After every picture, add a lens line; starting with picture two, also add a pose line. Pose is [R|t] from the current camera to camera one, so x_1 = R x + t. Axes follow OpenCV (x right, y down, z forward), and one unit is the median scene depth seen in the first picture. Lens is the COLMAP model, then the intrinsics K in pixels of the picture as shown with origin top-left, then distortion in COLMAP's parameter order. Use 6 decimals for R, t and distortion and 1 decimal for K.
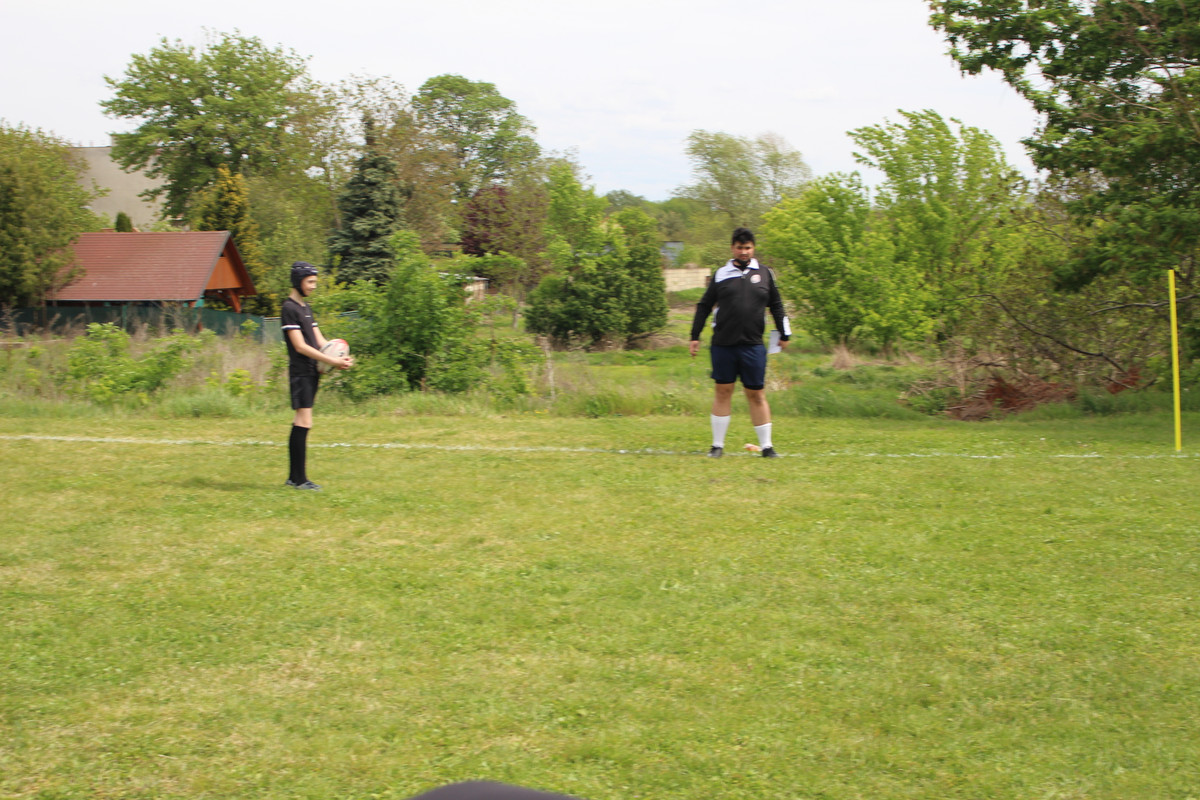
lens RADIAL K [[2048.3, 0, 594.4], [0, 2048.3, 395.0], [0, 0, 1]] dist [-0.038306, 0.211981]
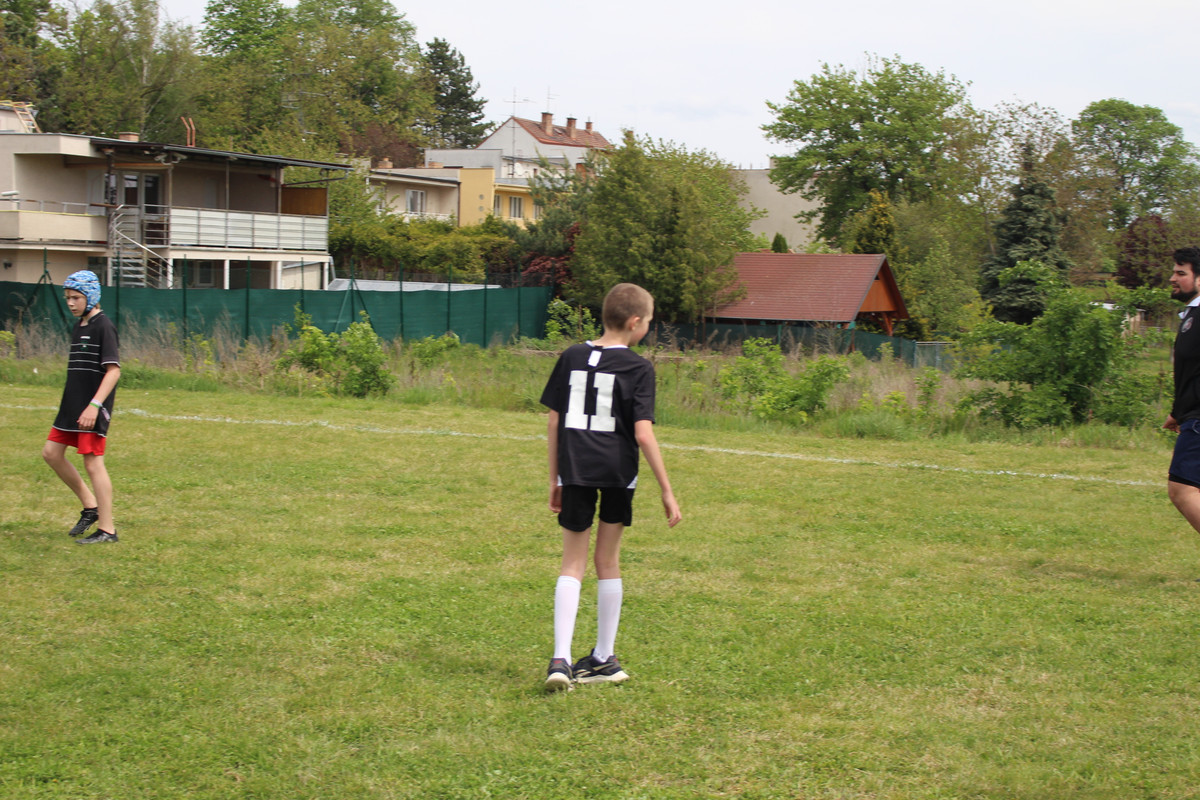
lens RADIAL K [[2048.3, 0, 594.4], [0, 2048.3, 395.0], [0, 0, 1]] dist [-0.038306, 0.211981]
pose [[0.951106, 0.044549, -0.305636, -0.008636], [-0.048193, 0.998828, -0.004383, 0.000494], [0.305083, 0.018898, 0.952138, -0.001646]]
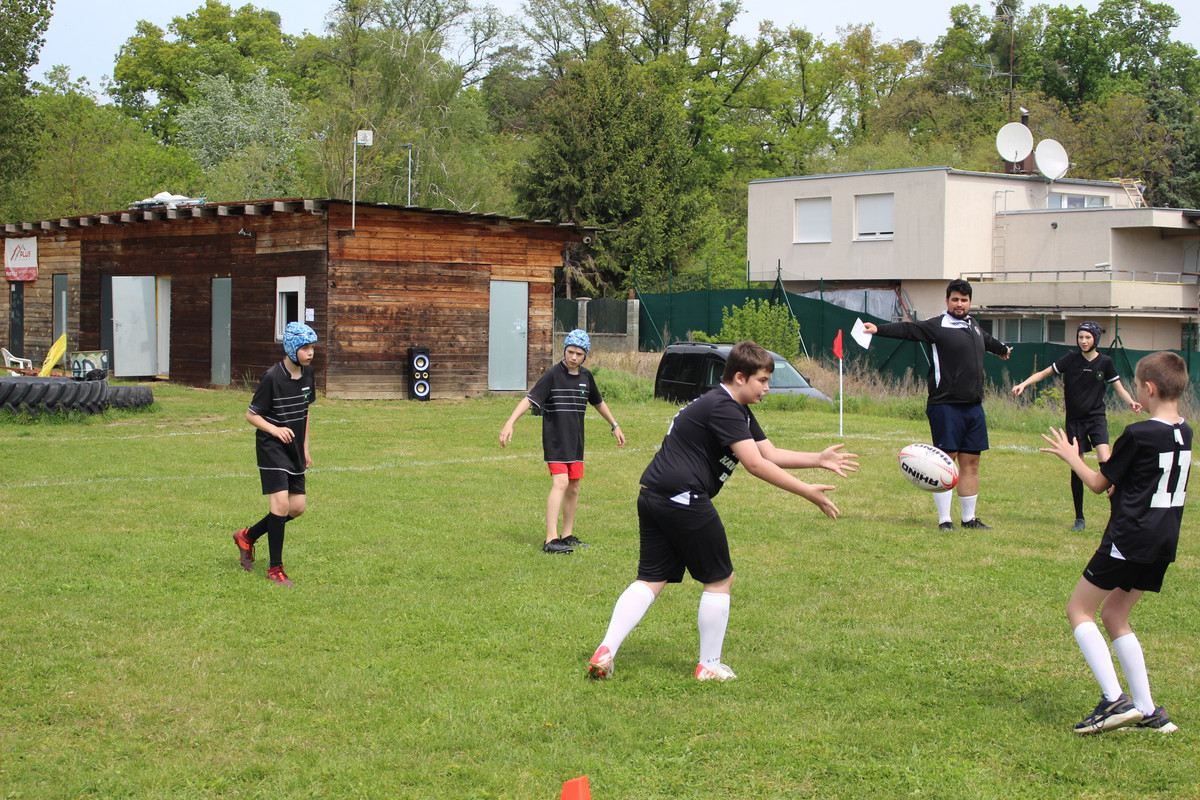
lens RADIAL K [[2065.5, 0, 600.0], [0, 2065.5, 400.0], [0, 0, 1]] dist [-0.009223, 0.038720]
pose [[0.633130, 0.043554, -0.772819, 0.169448], [-0.070205, 0.997532, -0.001298, 0.004424], [0.770855, 0.055078, 0.634625, -0.056705]]
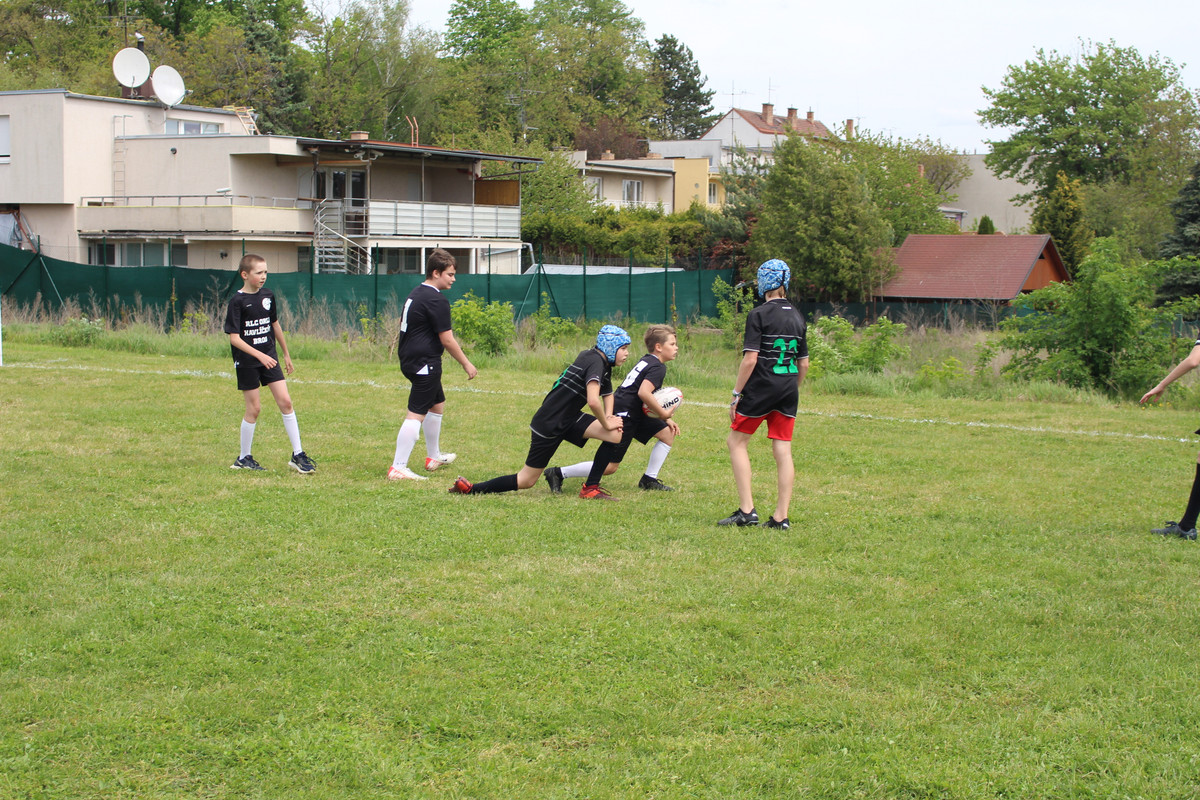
lens RADIAL K [[1993.2, 0, 595.6], [0, 1993.2, 399.5], [0, 0, 1]] dist [-0.048414, 0.248178]
pose [[0.902288, 0.045109, -0.428768, 0.118103], [-0.044092, 0.998952, 0.012311, 0.004591], [0.428874, 0.007797, 0.903331, -0.047648]]
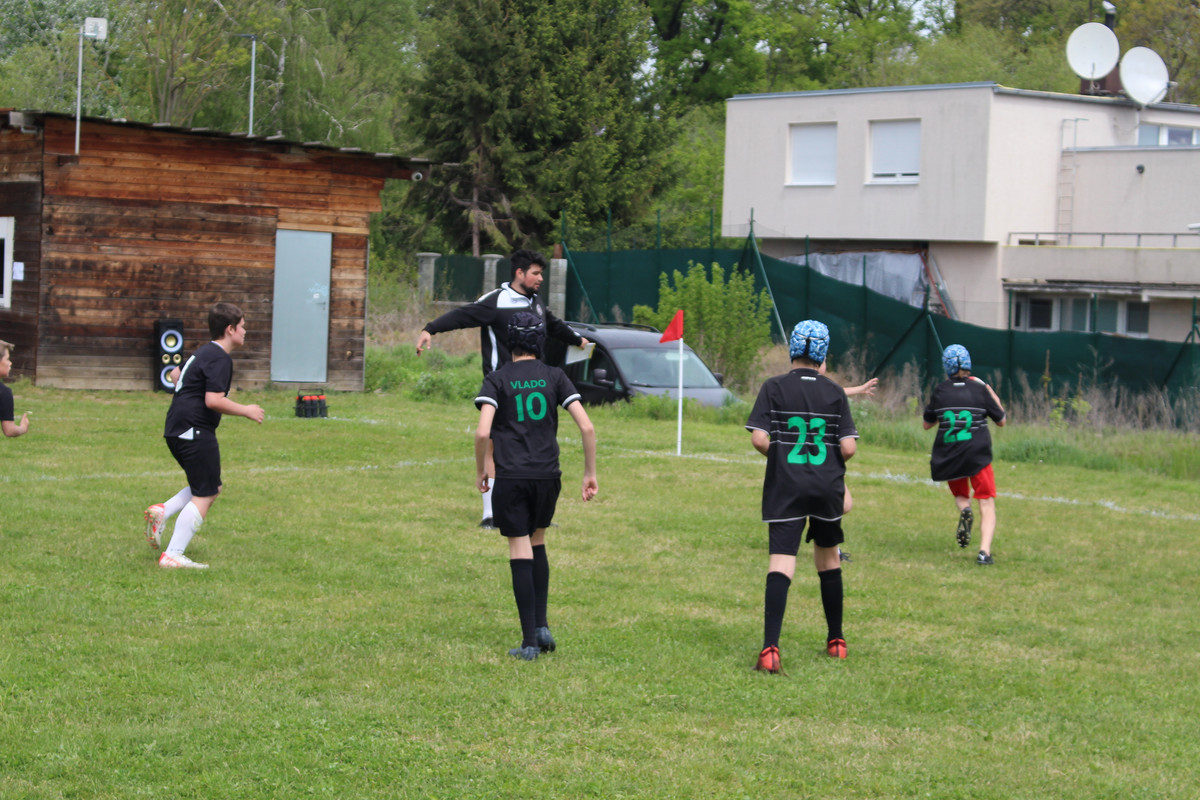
lens RADIAL K [[2954.2, 0, 603.5], [0, 2954.2, 399.0], [0, 0, 1]] dist [0.050261, 0.224985]
pose [[0.625314, 0.058714, -0.778162, 0.268427], [-0.094413, 0.995533, -0.000754, -0.004145], [0.774641, 0.073940, 0.628063, -0.011733]]
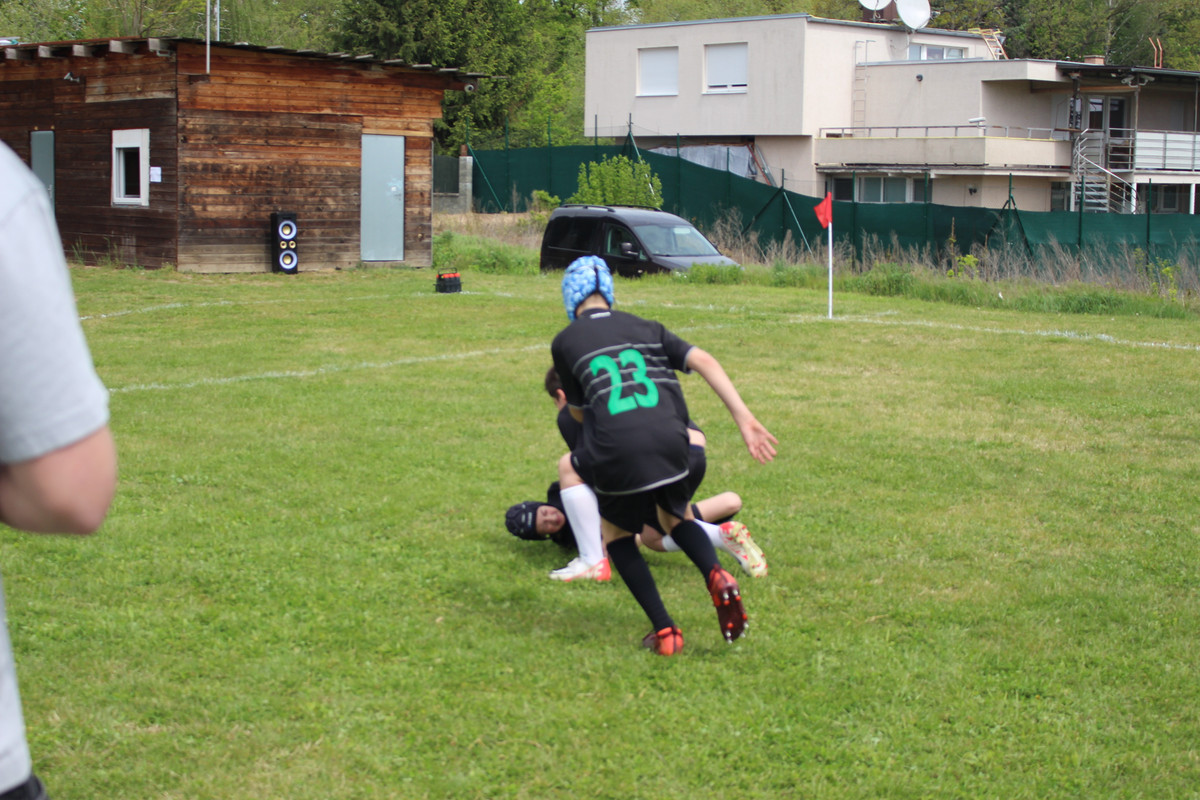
lens RADIAL K [[2049.1, 0, 594.3], [0, 2049.1, 397.6], [0, 0, 1]] dist [-0.034218, 0.173011]
pose [[0.716723, 0.087865, -0.691801, -0.012366], [-0.064774, 0.996130, 0.059411, 0.001037], [0.694344, 0.002230, 0.719640, -0.004135]]
